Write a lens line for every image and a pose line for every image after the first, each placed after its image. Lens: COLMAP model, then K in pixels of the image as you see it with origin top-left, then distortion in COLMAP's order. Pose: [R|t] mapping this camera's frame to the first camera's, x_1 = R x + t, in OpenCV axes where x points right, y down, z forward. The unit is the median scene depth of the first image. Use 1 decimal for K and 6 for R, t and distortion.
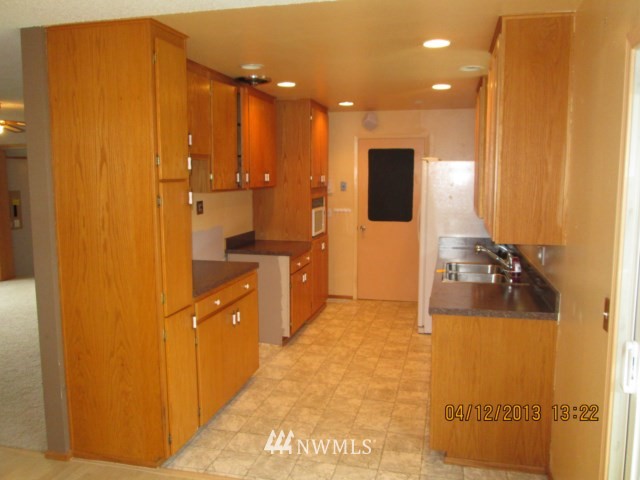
lens RADIAL K [[529.2, 0, 320.0], [0, 529.2, 240.0], [0, 0, 1]] dist [-0.034255, -0.006536]
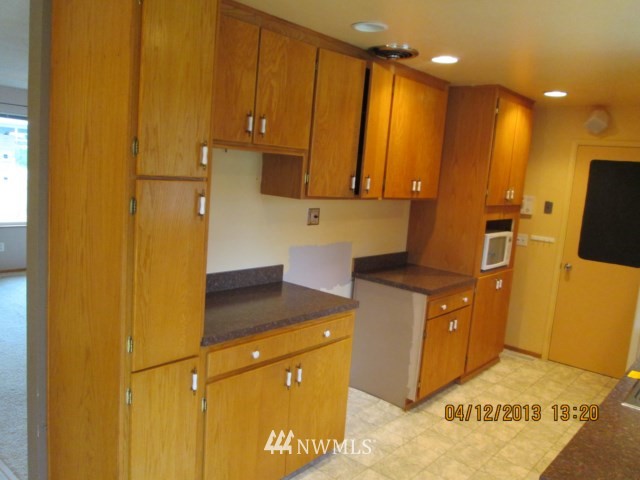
lens RADIAL K [[529.2, 0, 320.0], [0, 529.2, 240.0], [0, 0, 1]] dist [-0.034255, -0.006536]
pose [[0.891385, 0.131080, -0.433878, 0.115373], [-0.133295, 0.990749, 0.025469, -0.043181], [0.433203, 0.035131, 0.900612, 0.264409]]
